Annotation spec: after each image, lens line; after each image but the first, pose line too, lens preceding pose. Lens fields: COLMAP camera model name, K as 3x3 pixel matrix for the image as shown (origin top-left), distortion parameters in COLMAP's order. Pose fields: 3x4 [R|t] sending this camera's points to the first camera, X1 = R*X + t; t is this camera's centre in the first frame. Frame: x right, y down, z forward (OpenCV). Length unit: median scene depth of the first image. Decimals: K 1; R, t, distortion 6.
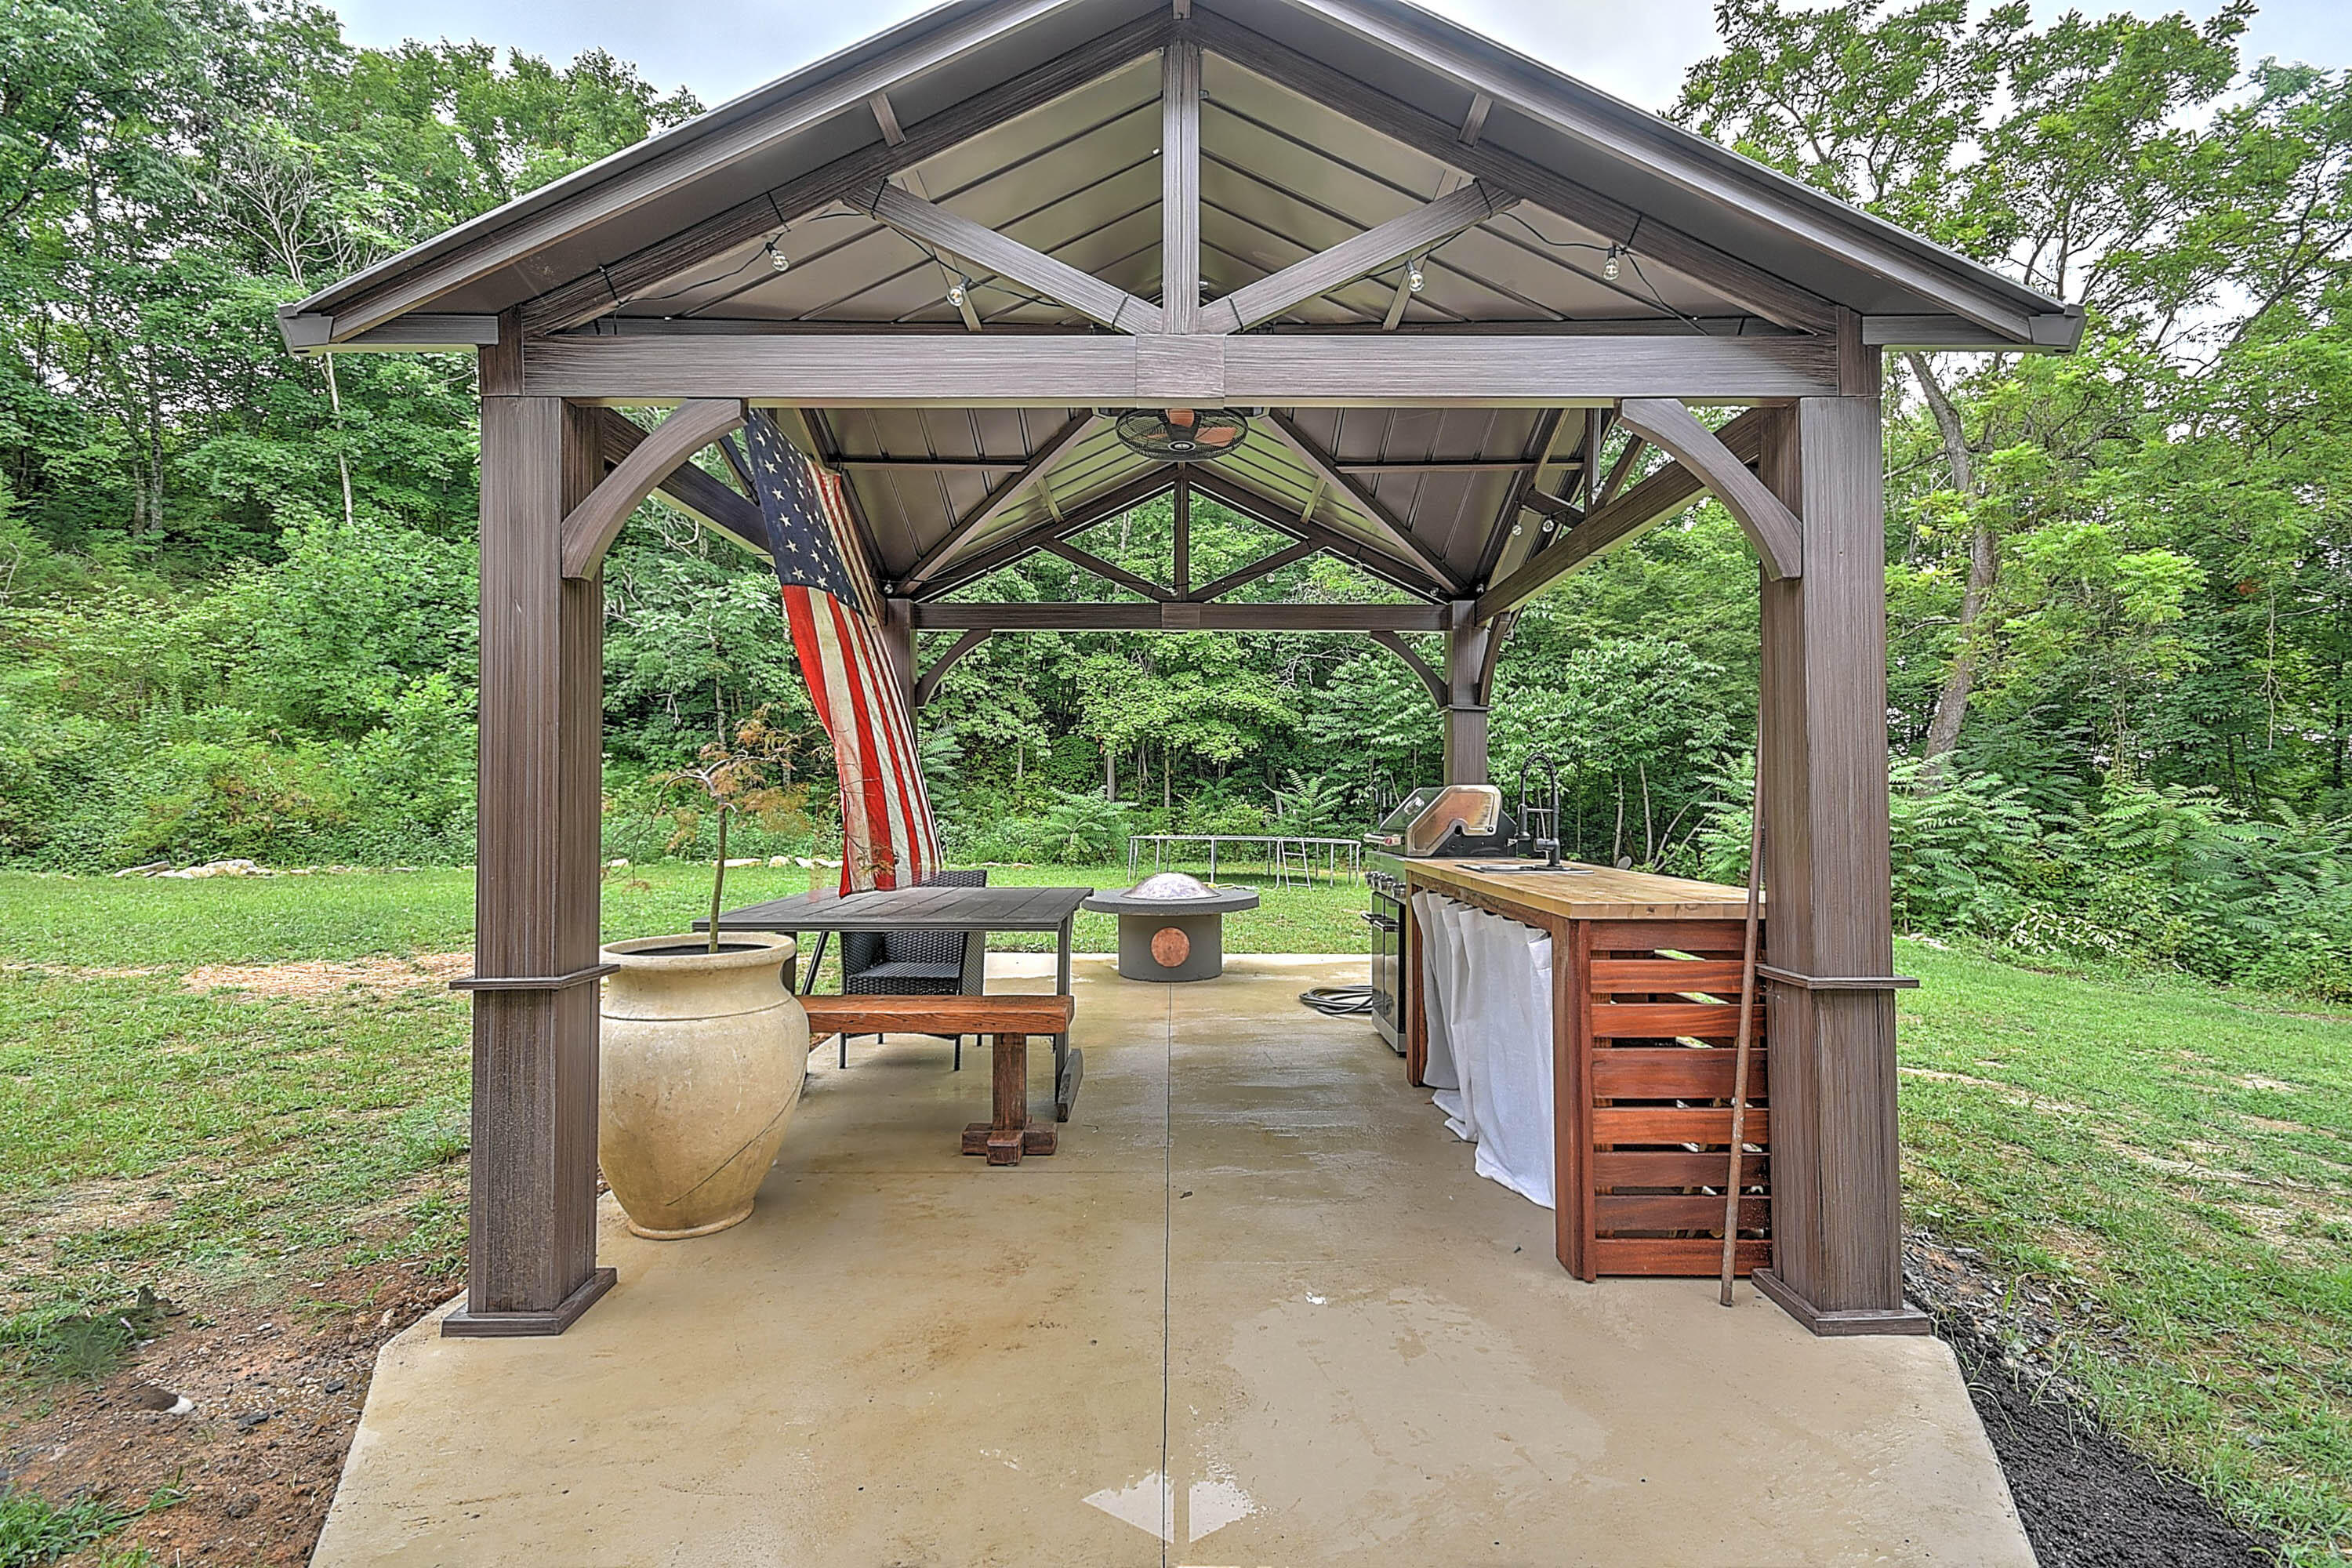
lens RADIAL K [[1031.7, 0, 1176.0], [0, 1031.7, 784.0], [0, 0, 1]] dist [0.001457, -0.005778]
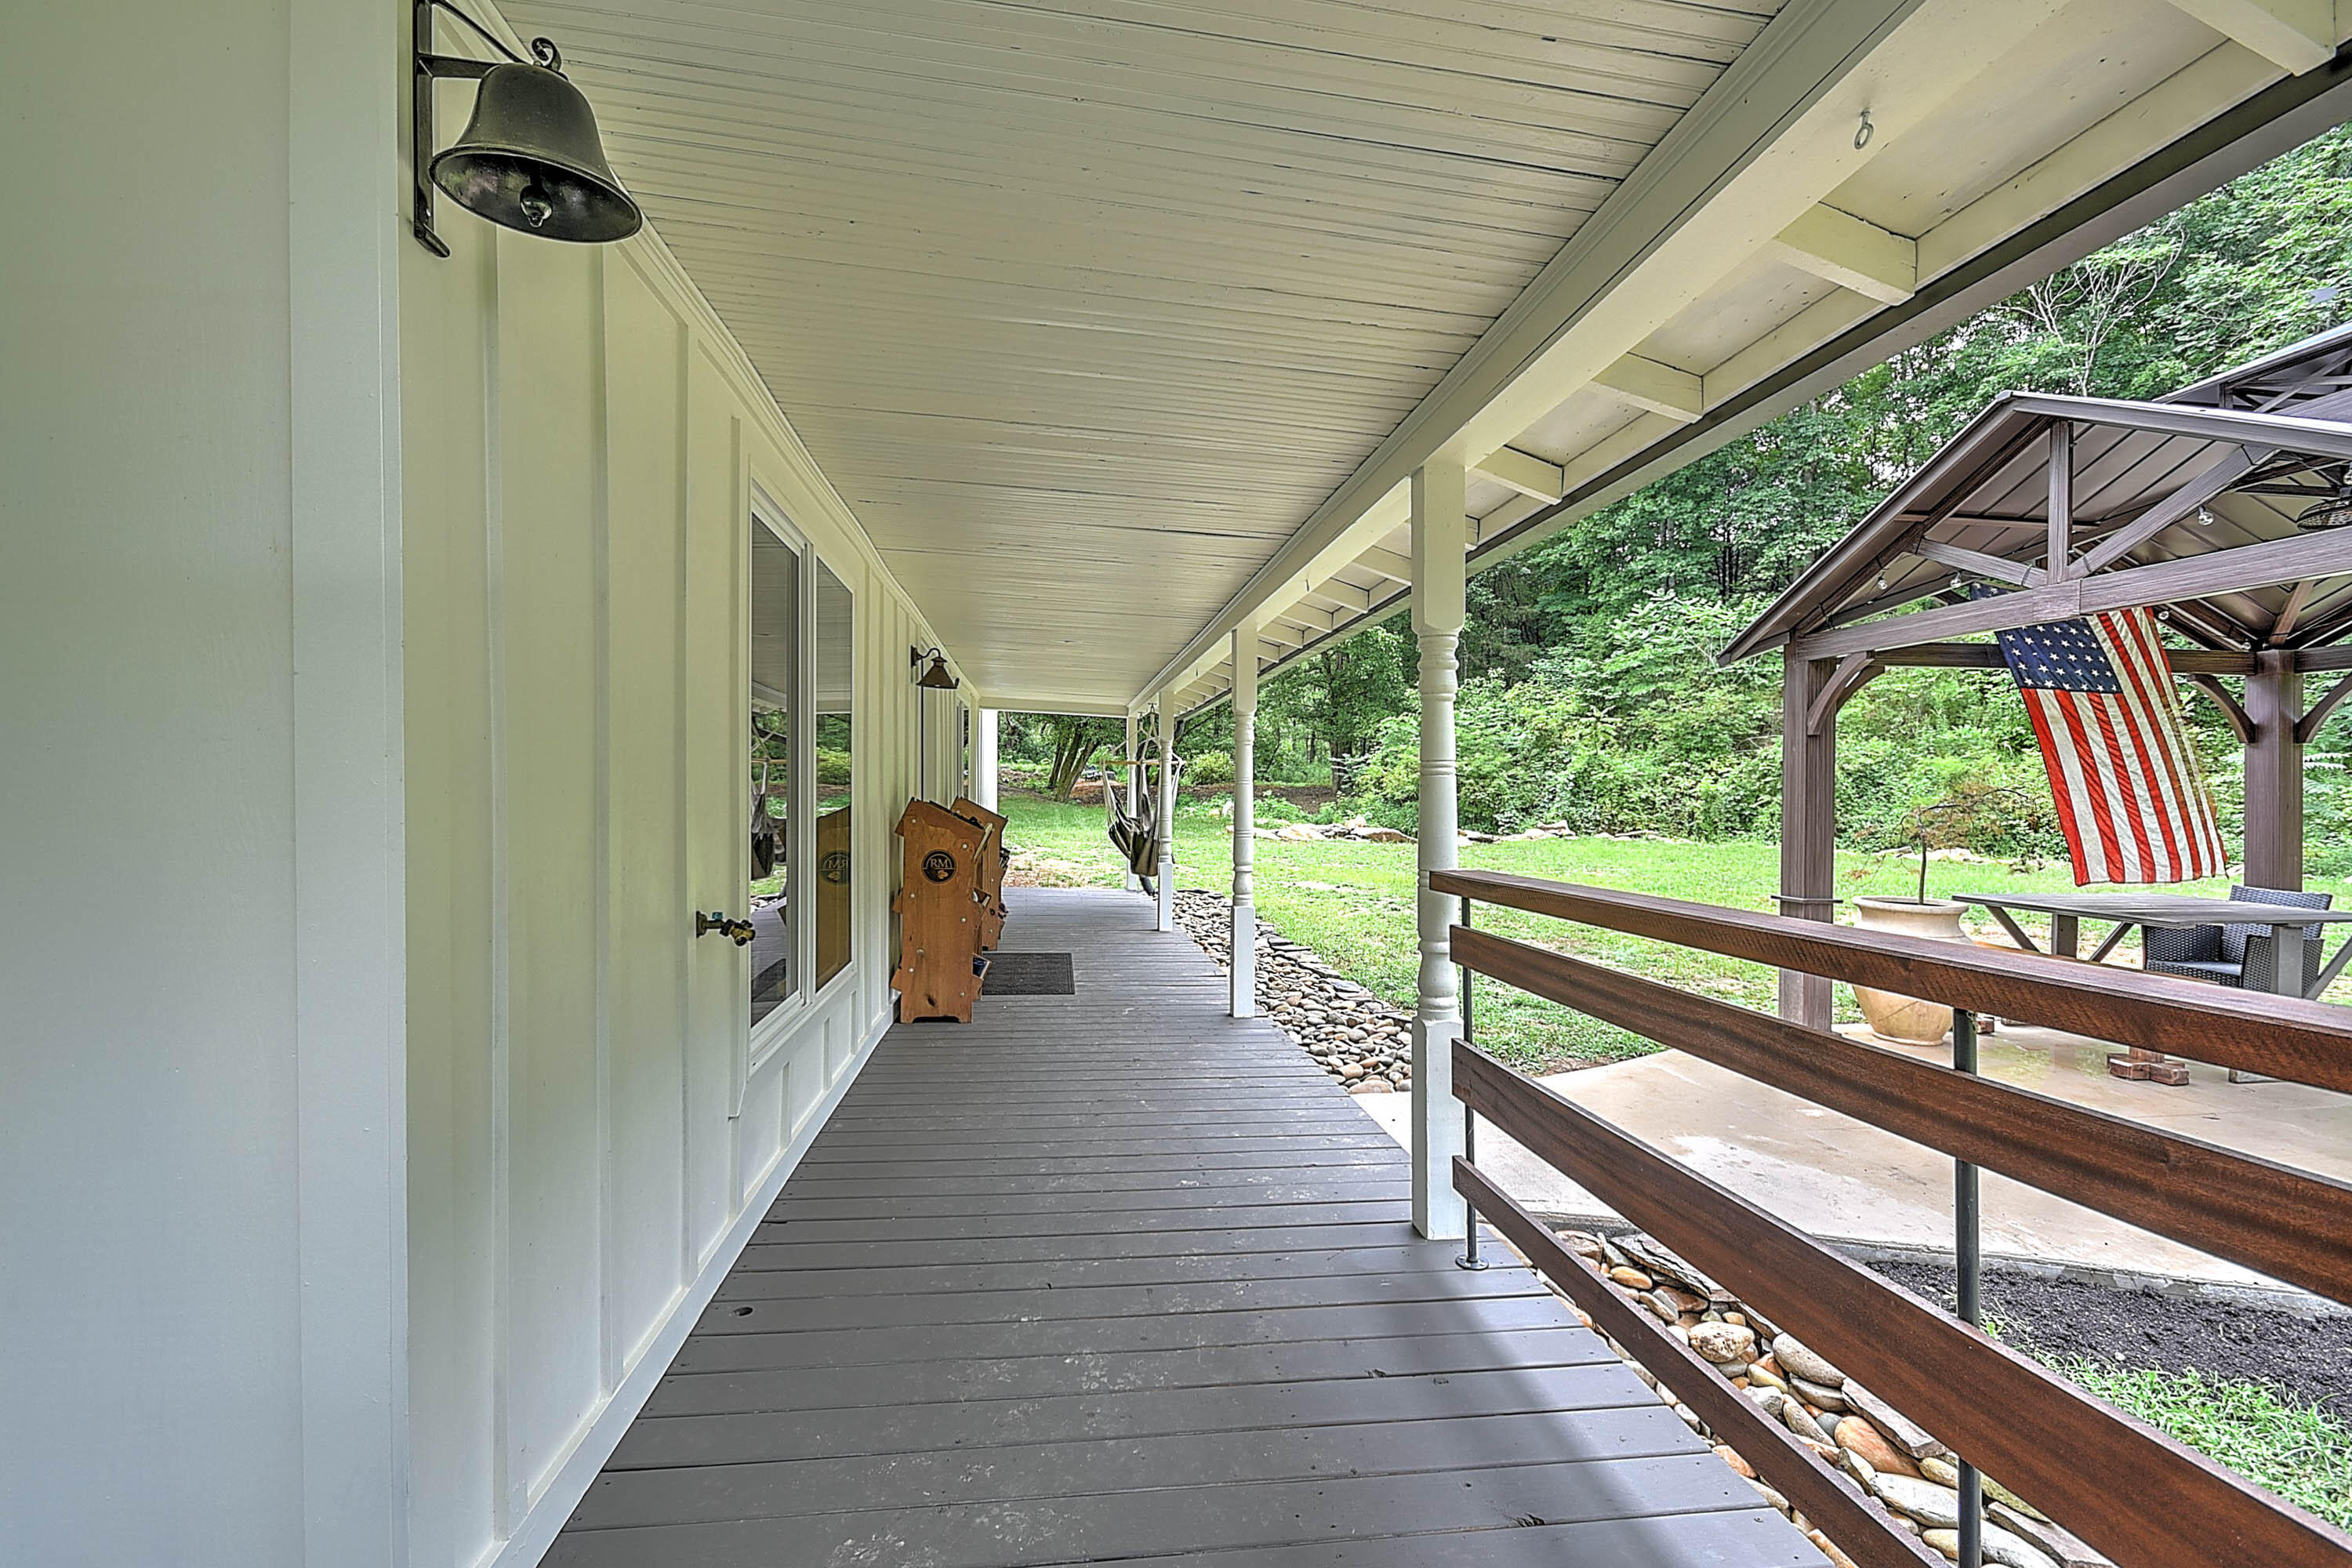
lens RADIAL K [[1031.7, 0, 1176.0], [0, 1031.7, 784.0], [0, 0, 1]] dist [0.001457, -0.005778]
pose [[0.113634, -0.001852, -0.993521, 0.890738], [0.008225, 0.999966, -0.000923, -0.051403], [0.993489, -0.008067, 0.113646, -0.410400]]
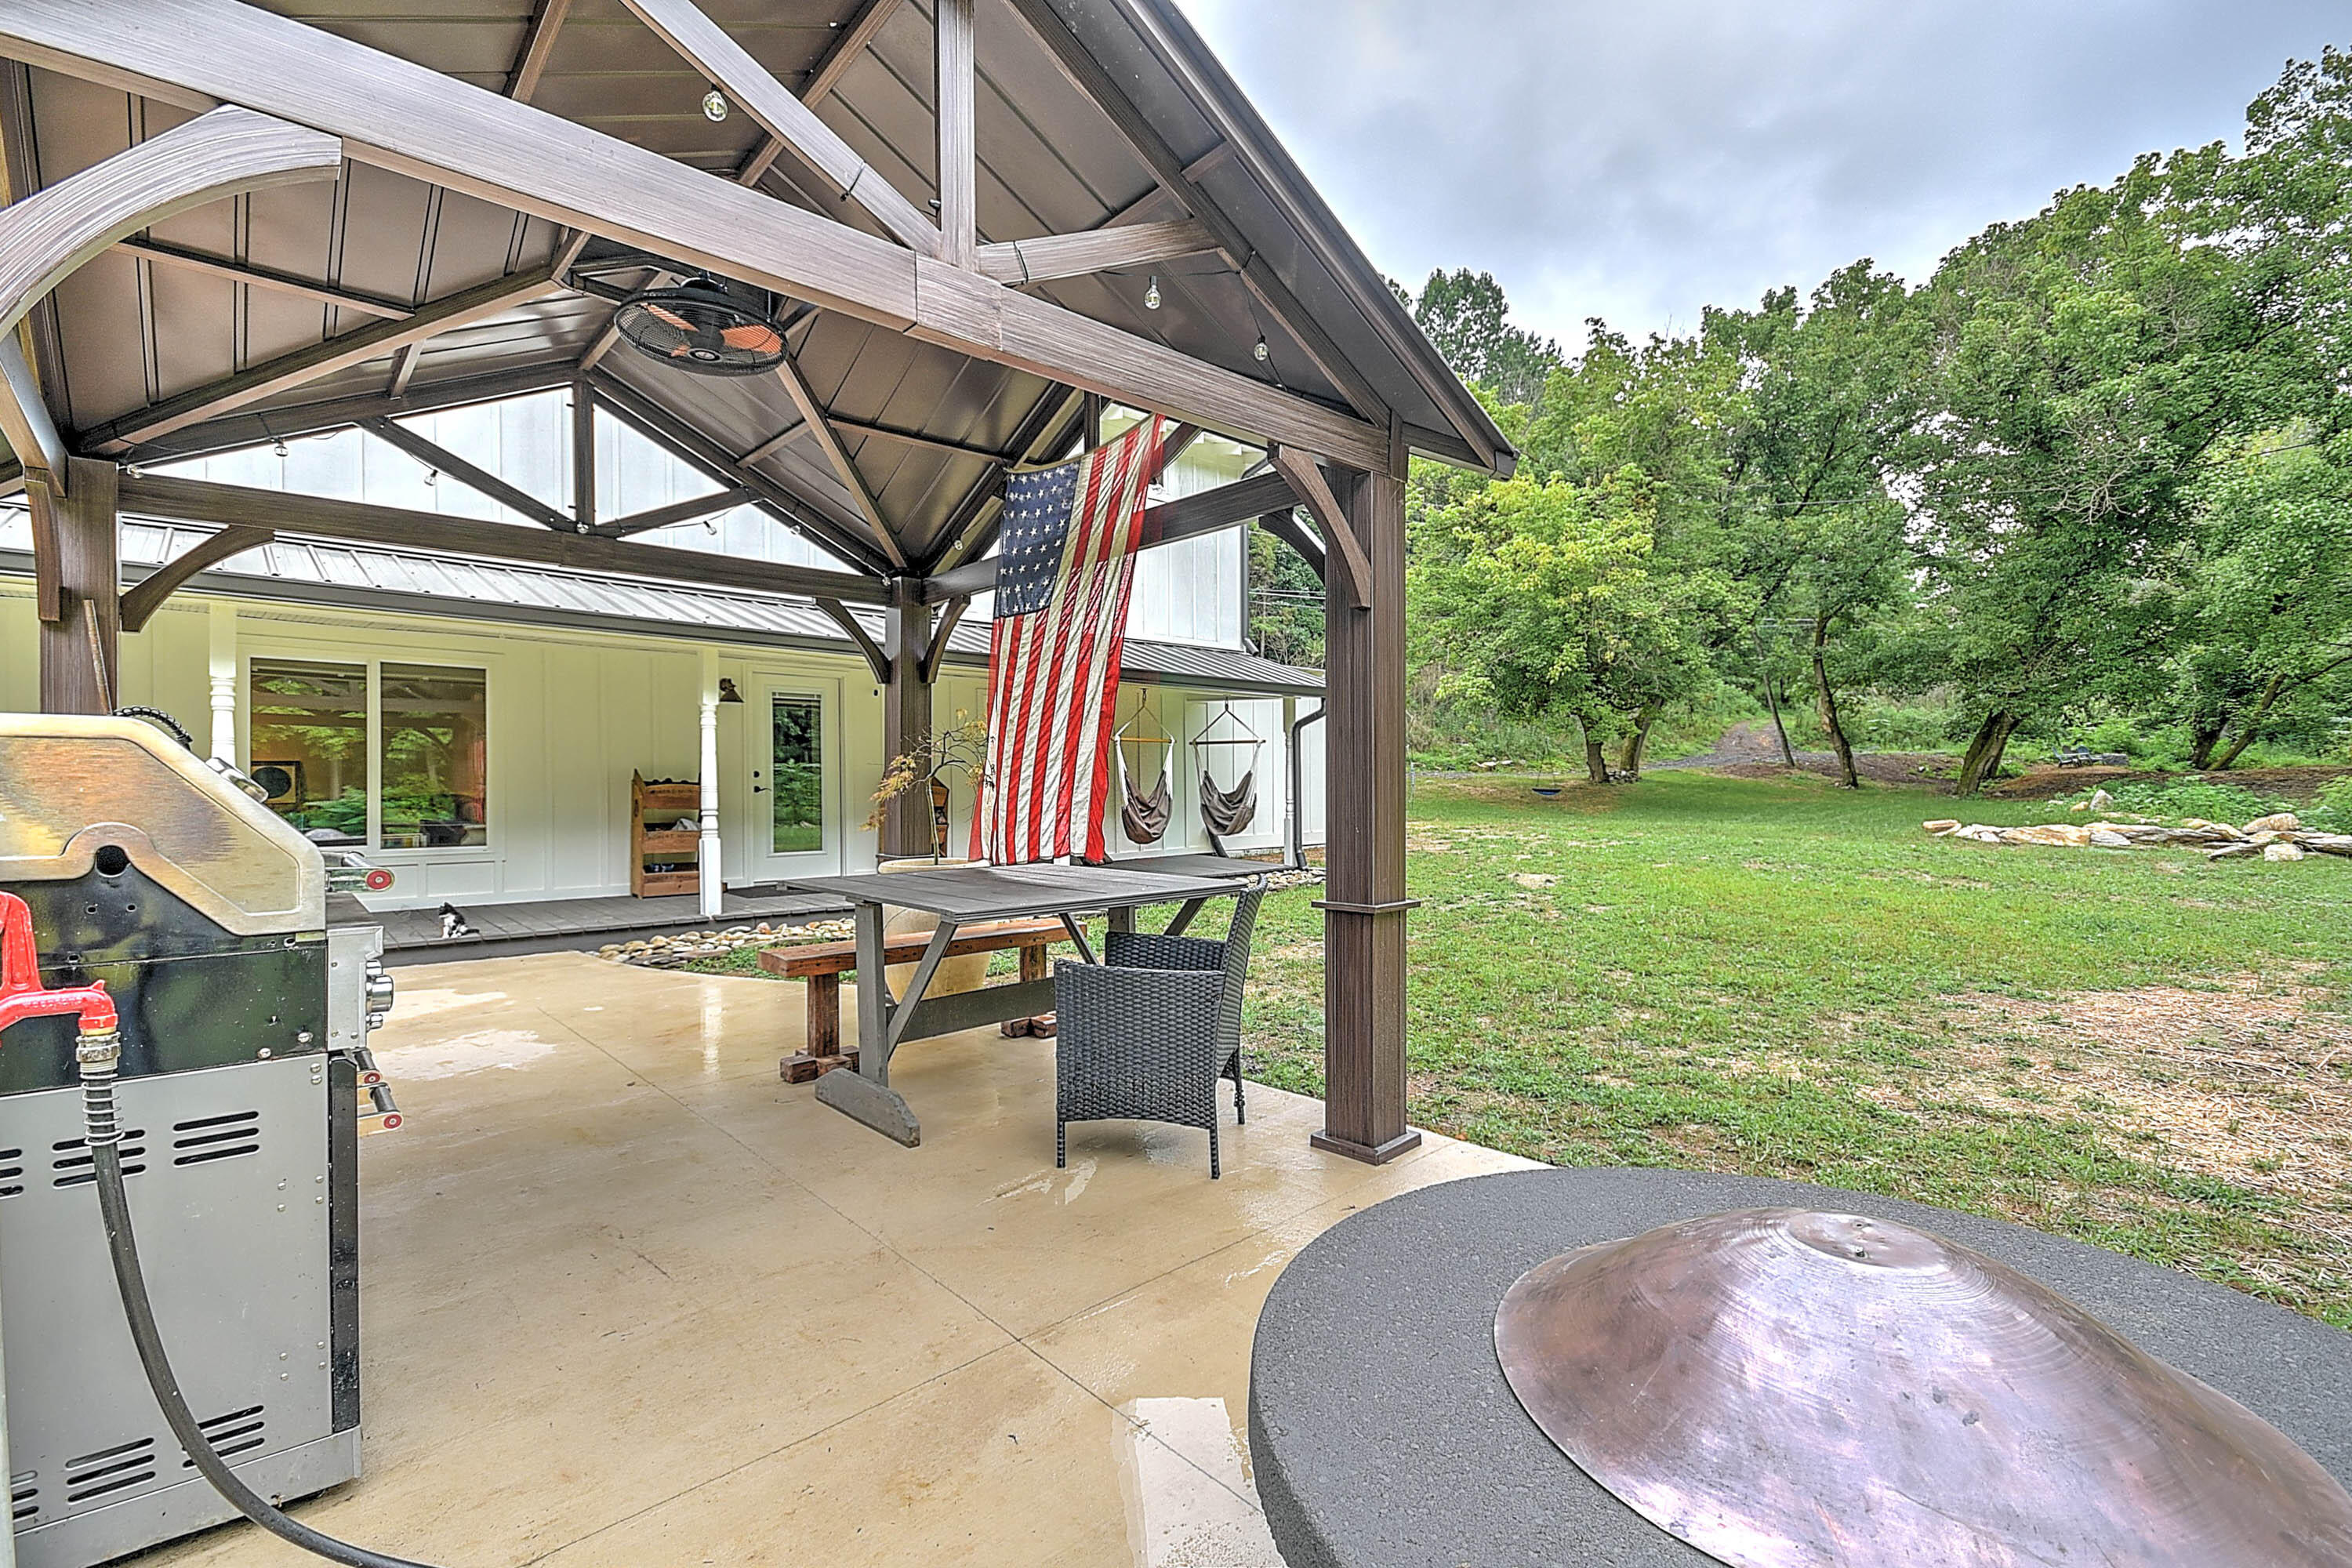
lens RADIAL K [[1052.9, 0, 1176.0], [0, 1052.9, 784.0], [0, 0, 1]] dist [0.000836, 0.000013]
pose [[0.712092, -0.010043, 0.702014, -0.284316], [-0.000635, 0.999888, 0.014949, 0.005270], [-0.702085, -0.011090, 0.712006, 0.104935]]
